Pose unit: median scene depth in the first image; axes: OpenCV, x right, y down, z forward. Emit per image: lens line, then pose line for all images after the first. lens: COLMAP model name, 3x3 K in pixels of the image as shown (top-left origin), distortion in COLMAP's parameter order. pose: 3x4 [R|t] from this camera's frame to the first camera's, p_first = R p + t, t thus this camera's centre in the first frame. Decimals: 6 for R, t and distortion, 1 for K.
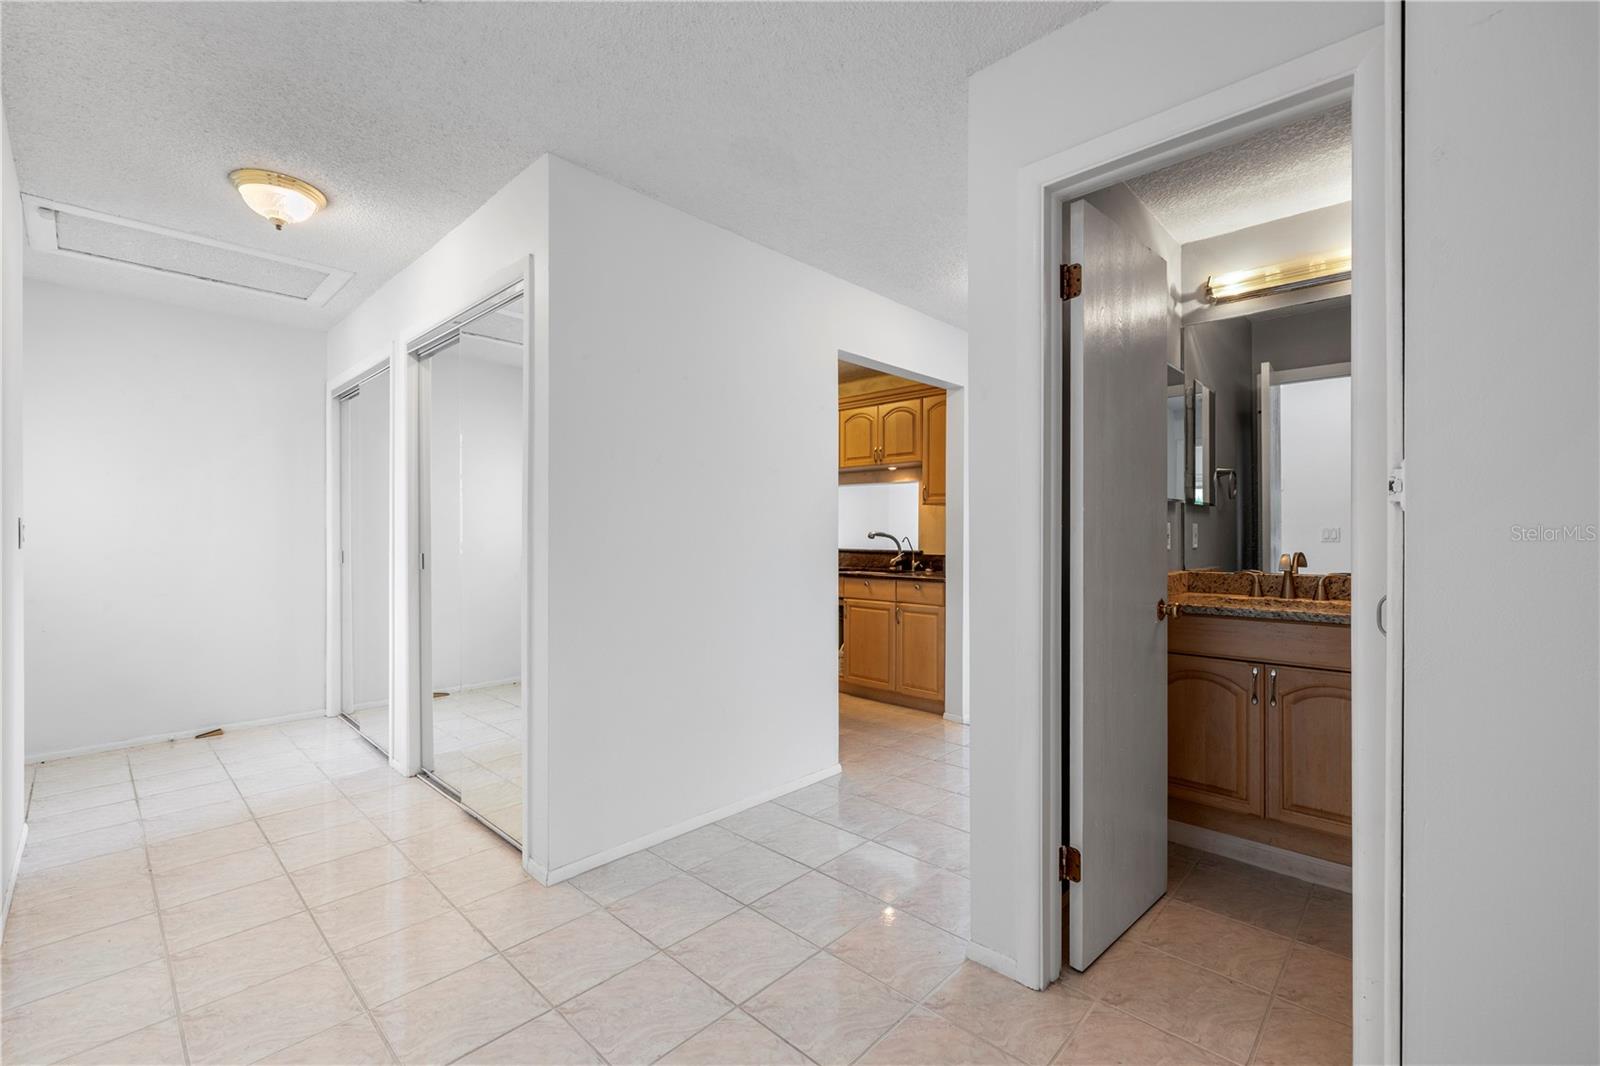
lens RADIAL K [[673.9, 0, 799.9], [0, 673.9, 529.9], [0, 0, 1]] dist [0.000798, 0.000192]
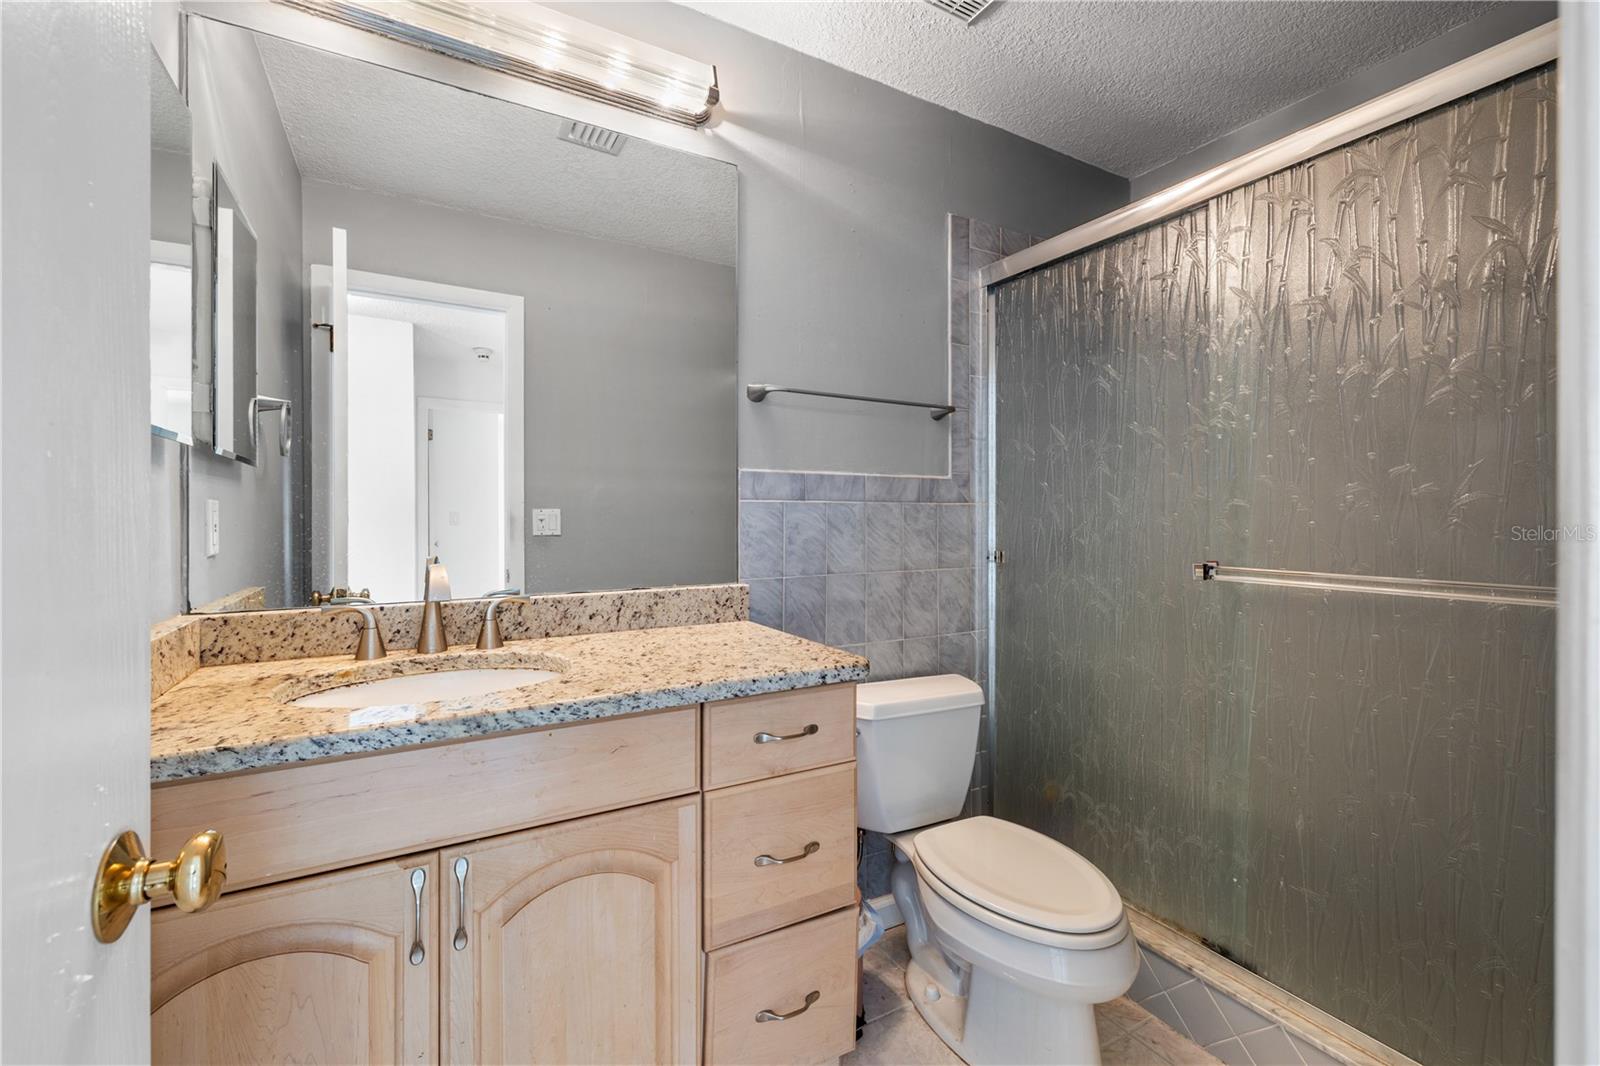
lens RADIAL K [[694.0, 0, 794.9], [0, 694.0, 520.5], [0, 0, 1]] dist [-0.000473, 0.000955]
pose [[0.304304, -0.001267, 0.952574, 0.354421], [-0.002540, 0.999994, 0.002141, 0.003006], [-0.952572, -0.003071, 0.304299, 0.658243]]
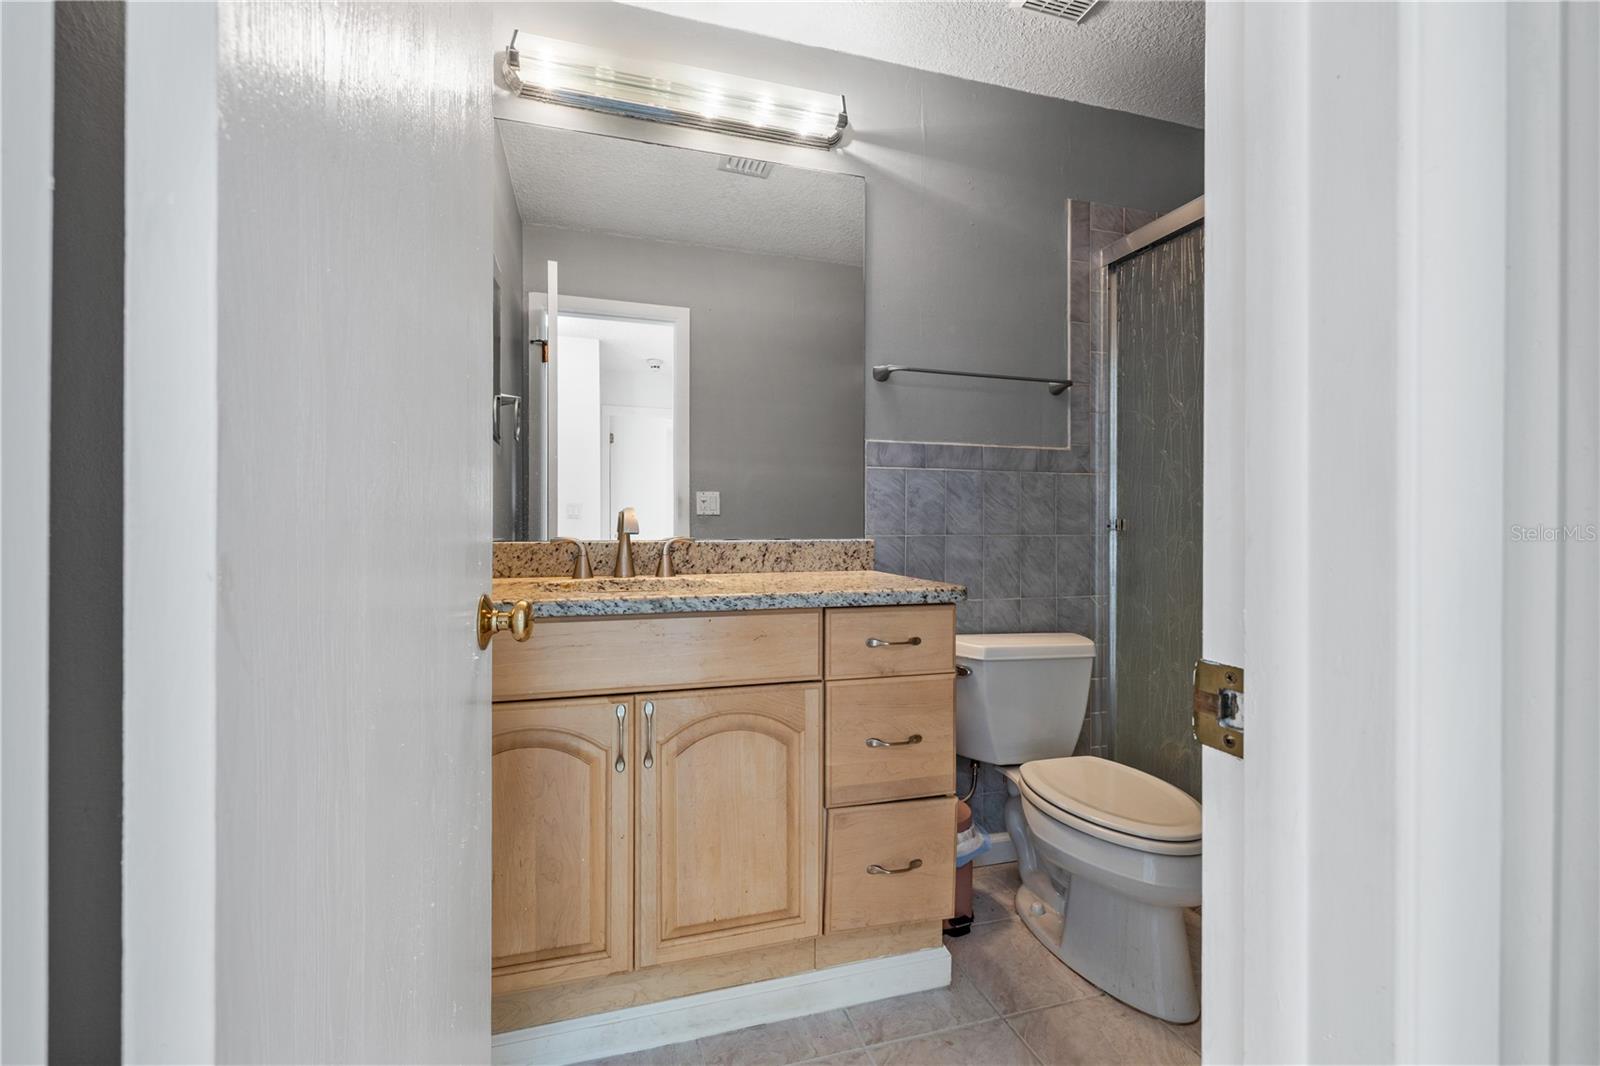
lens RADIAL K [[694.0, 0, 789.7], [0, 694.0, 529.9], [0, 0, 1]] dist [-0.000473, 0.000955]
pose [[0.510269, -0.003280, 0.860009, 0.255372], [-0.004855, 0.999966, 0.006694, 0.056402], [-0.860001, -0.007591, 0.510236, 0.581848]]
